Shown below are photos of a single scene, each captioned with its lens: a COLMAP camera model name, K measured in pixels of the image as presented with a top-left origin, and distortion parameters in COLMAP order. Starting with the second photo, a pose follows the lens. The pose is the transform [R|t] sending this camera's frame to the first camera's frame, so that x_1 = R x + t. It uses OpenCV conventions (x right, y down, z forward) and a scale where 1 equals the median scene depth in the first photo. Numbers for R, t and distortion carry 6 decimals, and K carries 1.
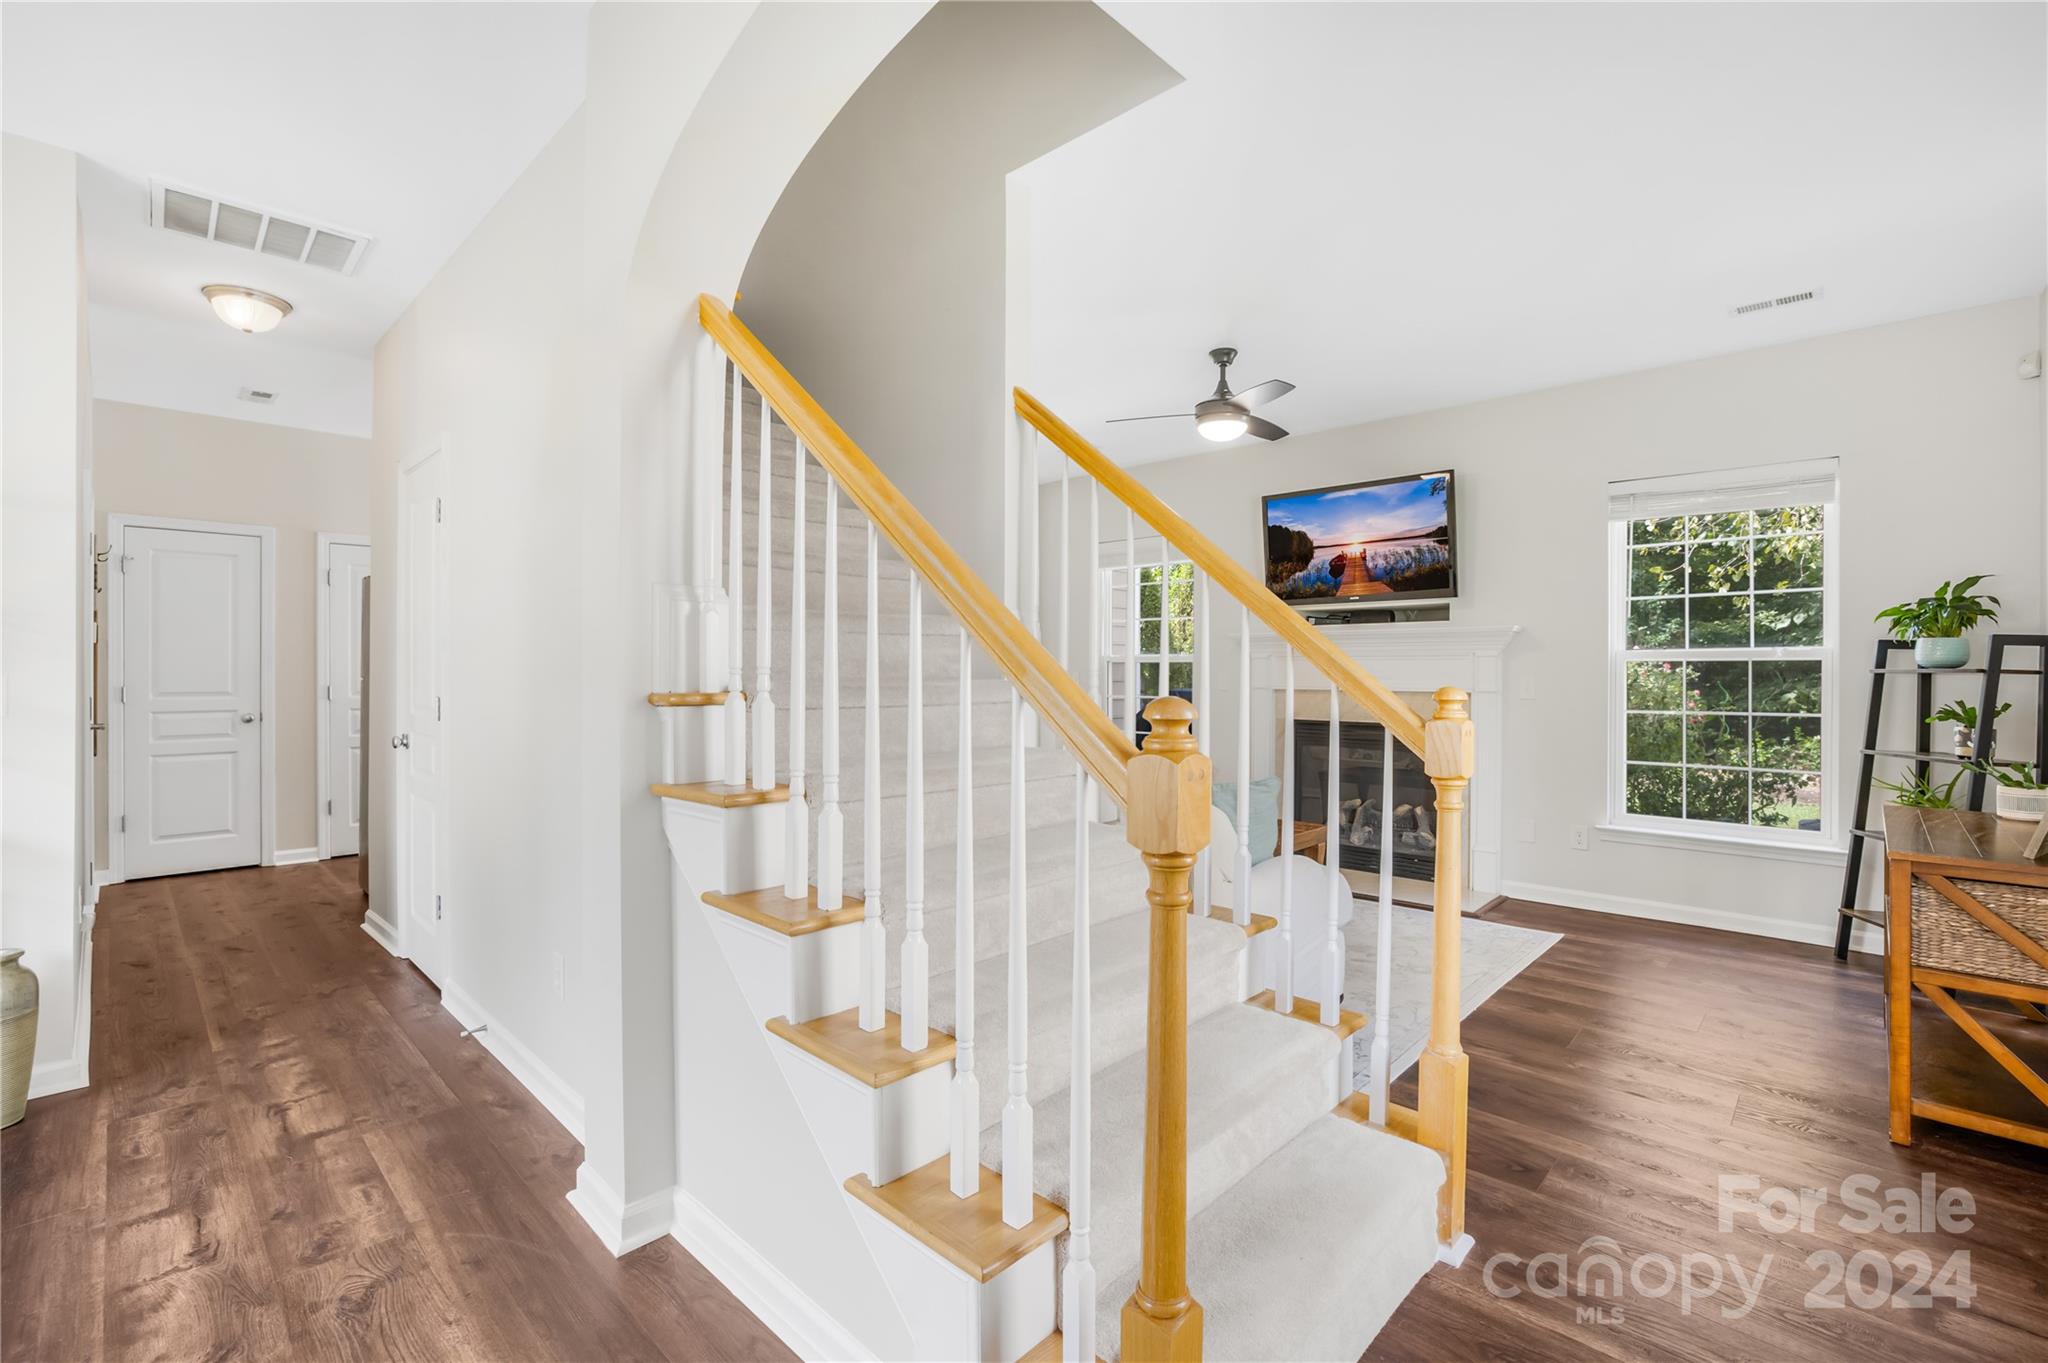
lens RADIAL K [[910.4, 0, 1001.5], [0, 910.4, 671.0], [0, 0, 1]] dist [-0.036799, 0.006234]
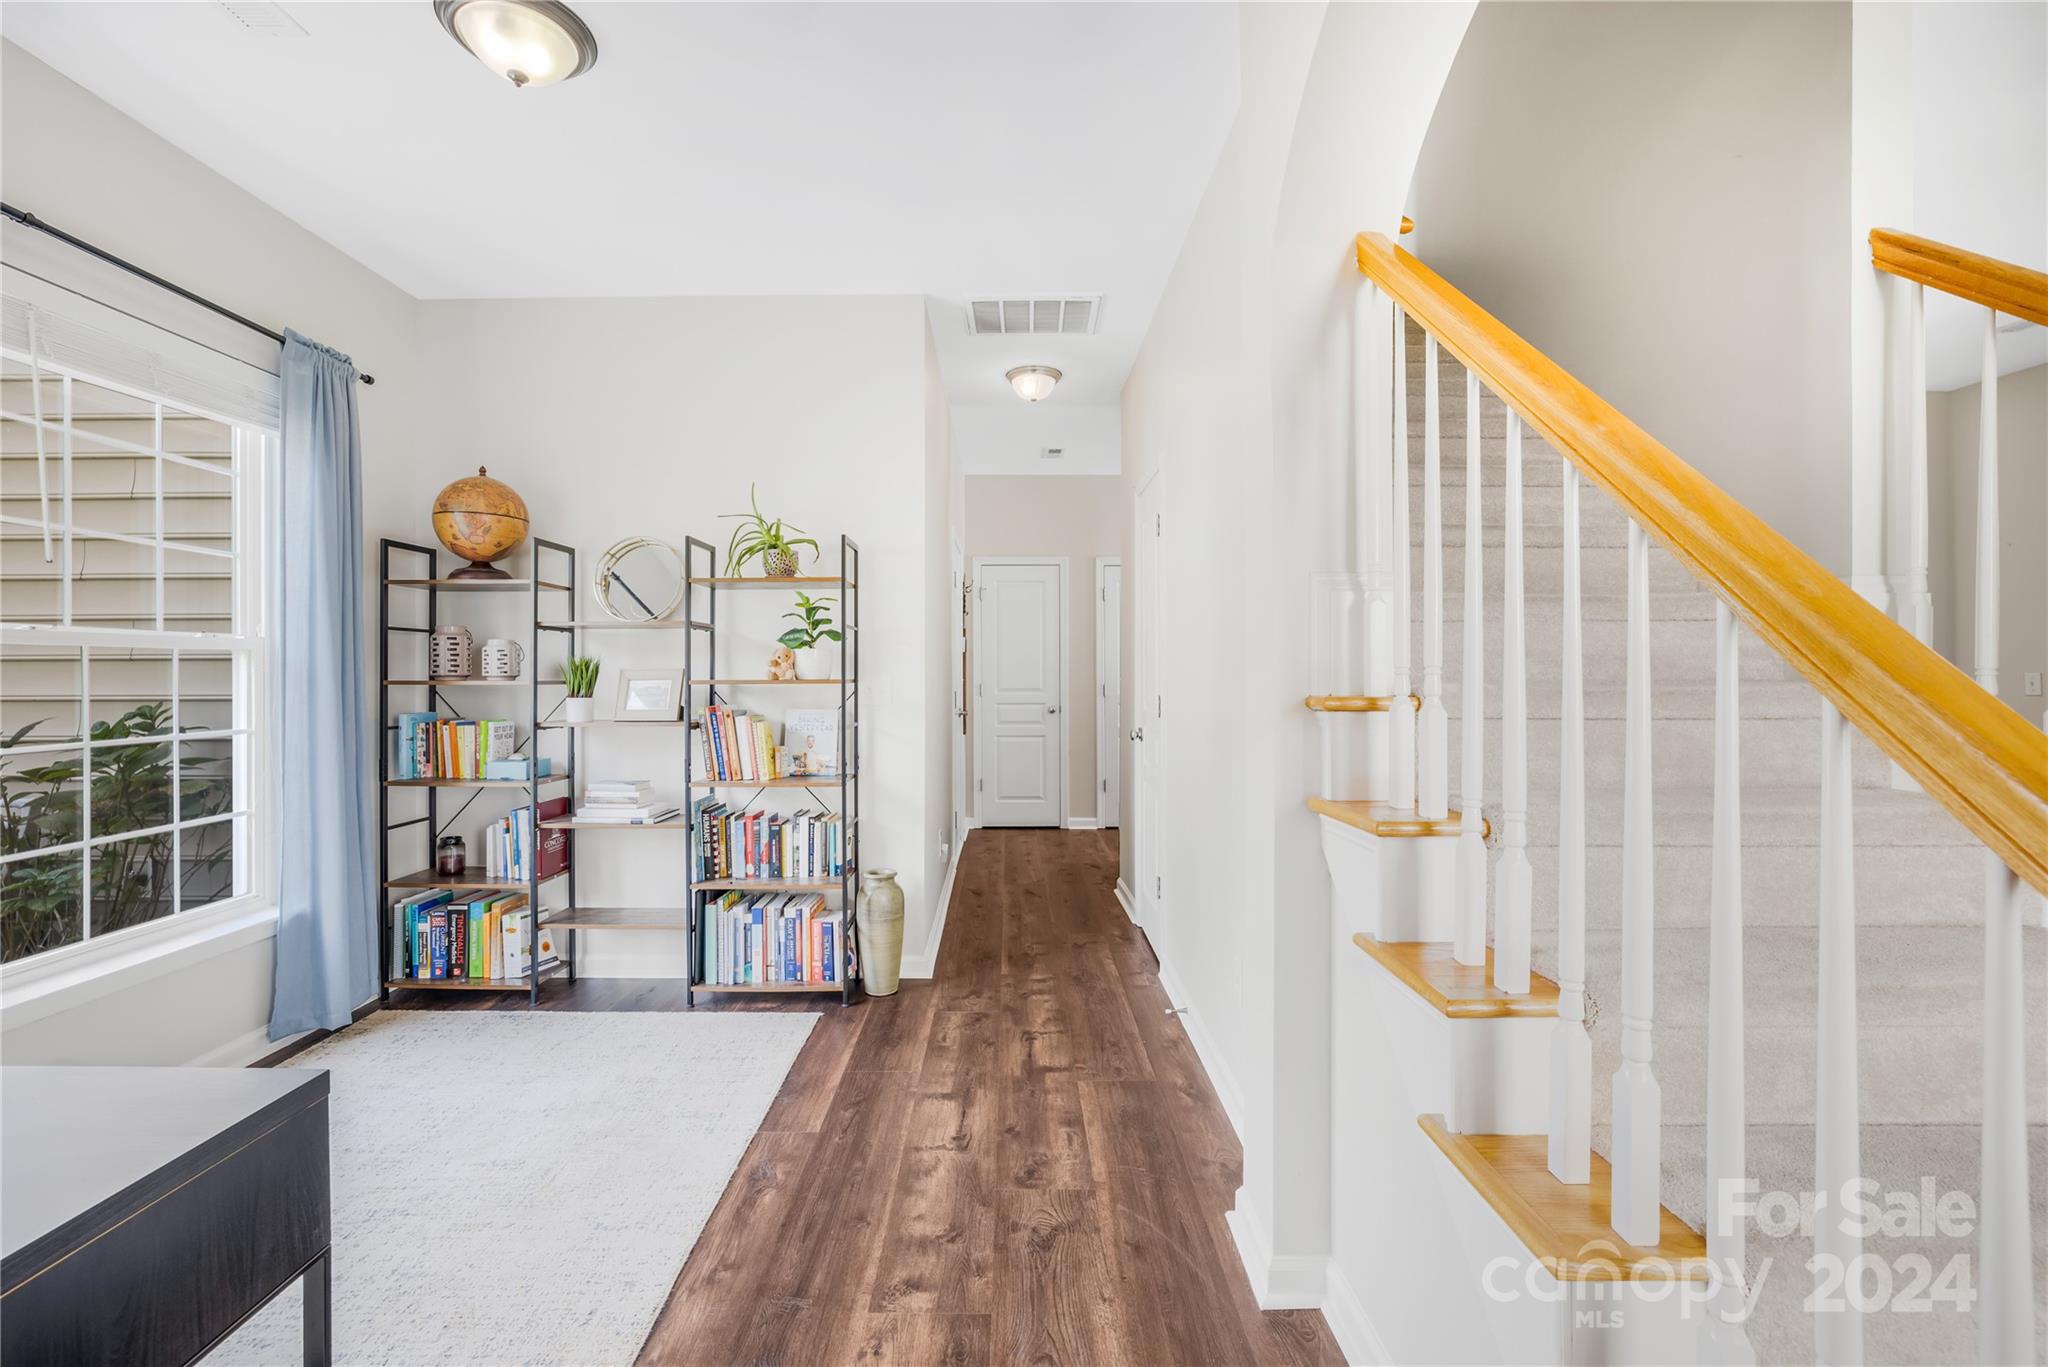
lens RADIAL K [[885.4, 0, 1019.0], [0, 885.4, 668.7], [0, 0, 1]] dist [-0.038107, 0.014433]
pose [[0.701681, -0.004261, -0.712479, 0.030566], [0.001477, 0.999989, -0.004526, 0.000980], [0.712490, 0.002124, 0.701679, 0.169532]]
